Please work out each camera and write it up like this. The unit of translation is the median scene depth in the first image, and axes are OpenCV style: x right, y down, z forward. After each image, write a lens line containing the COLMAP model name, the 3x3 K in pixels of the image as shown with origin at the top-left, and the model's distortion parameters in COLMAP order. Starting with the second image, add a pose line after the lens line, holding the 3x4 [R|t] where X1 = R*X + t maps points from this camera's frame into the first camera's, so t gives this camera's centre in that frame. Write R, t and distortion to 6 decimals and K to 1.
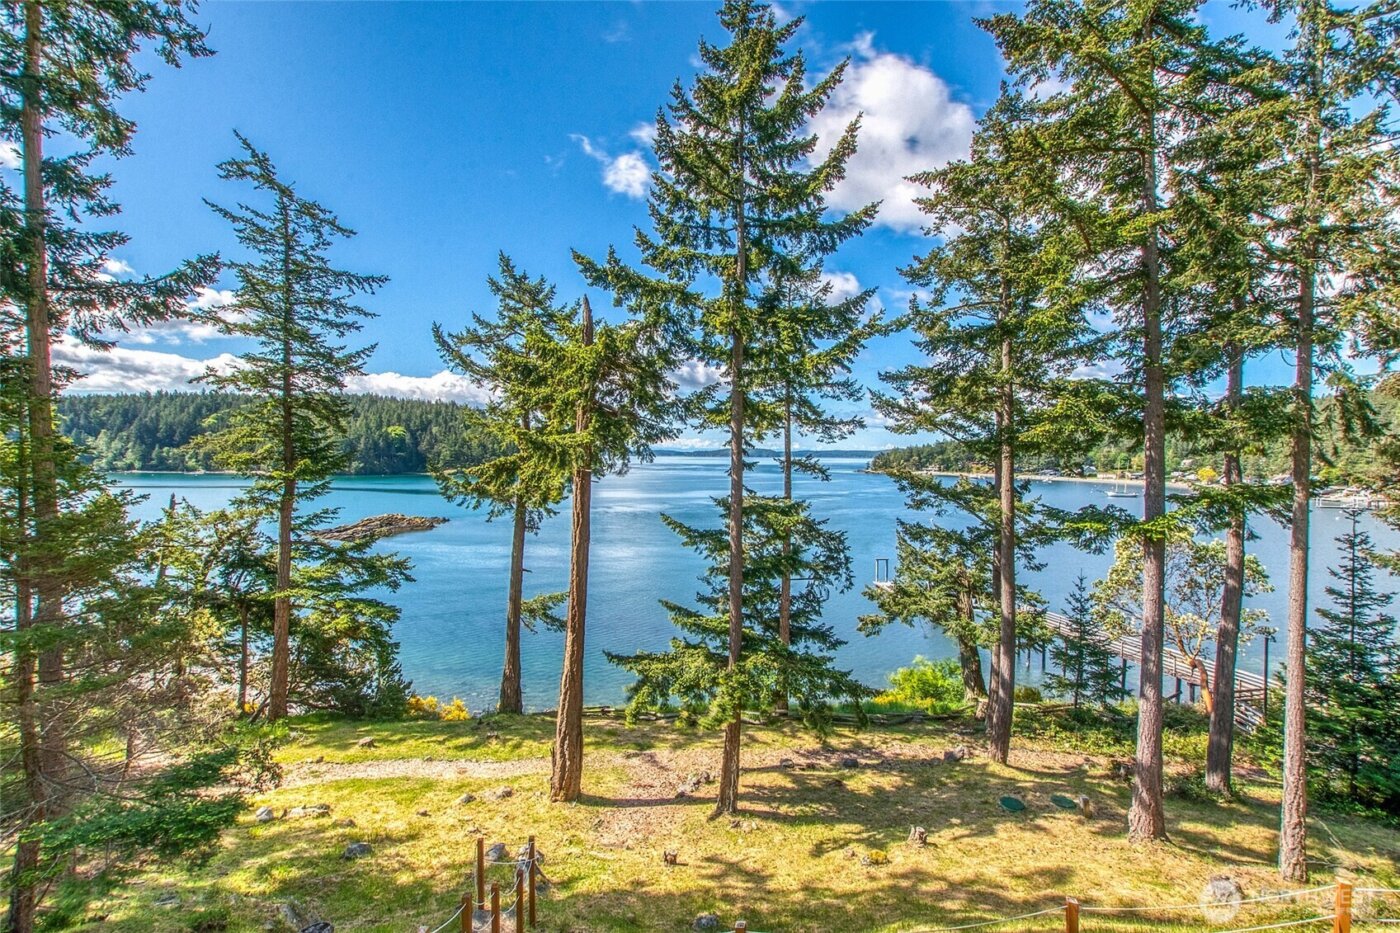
lens RADIAL K [[623.1, 0, 696.9], [0, 623.1, 457.2], [0, 0, 1]] dist [-0.016901, 0.000623]
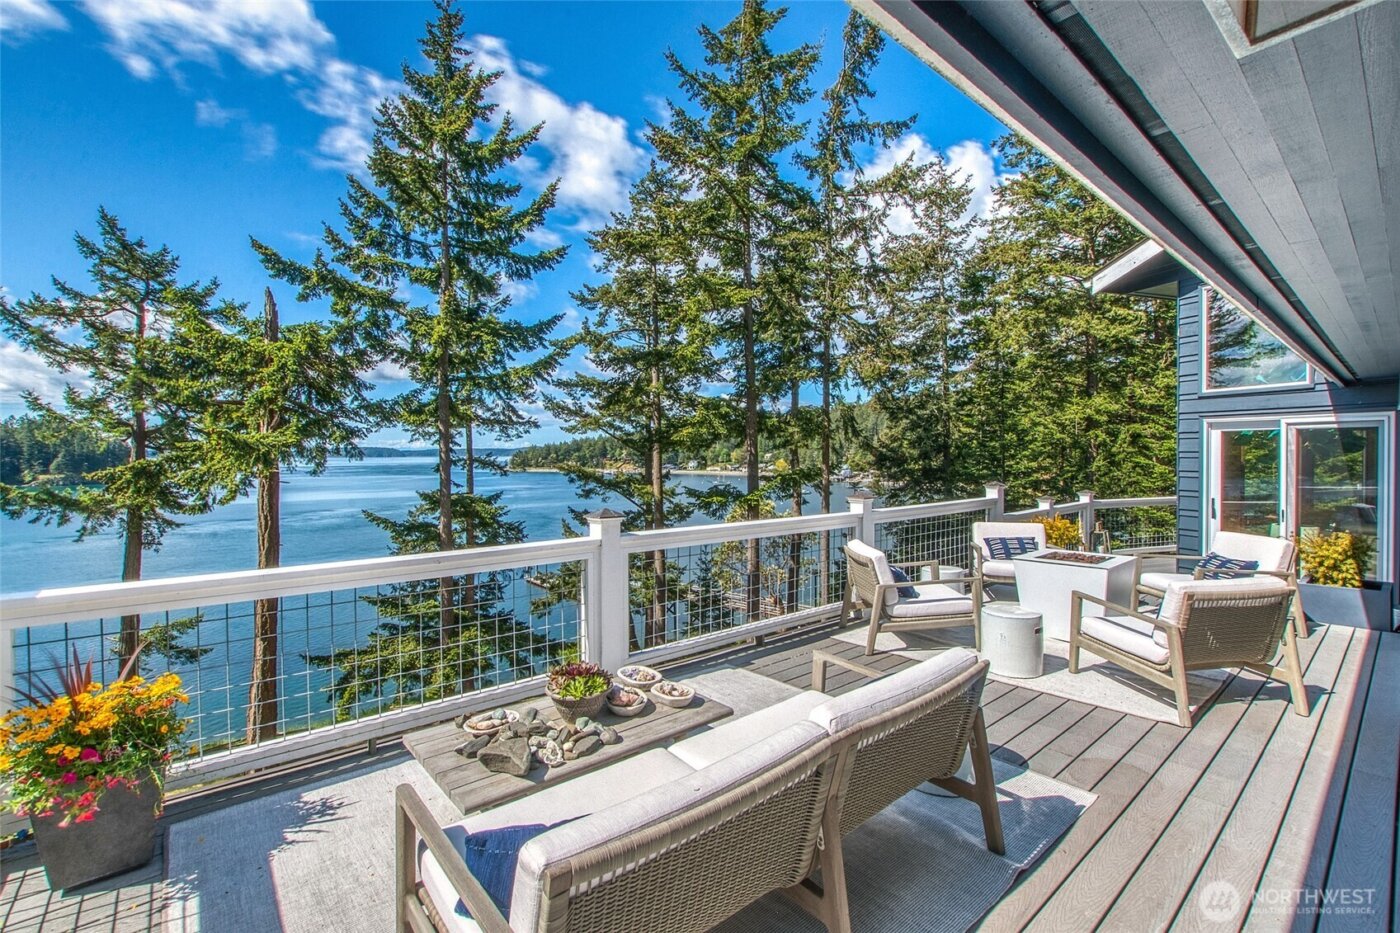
lens RADIAL K [[653.0, 0, 703.9], [0, 653.0, 449.4], [0, 0, 1]] dist [-0.000771, -0.000114]
pose [[0.840066, -0.009241, 0.542405, -0.161955], [0.014096, 0.999889, -0.004795, 0.002177], [-0.542300, 0.011674, 0.840104, -0.199482]]
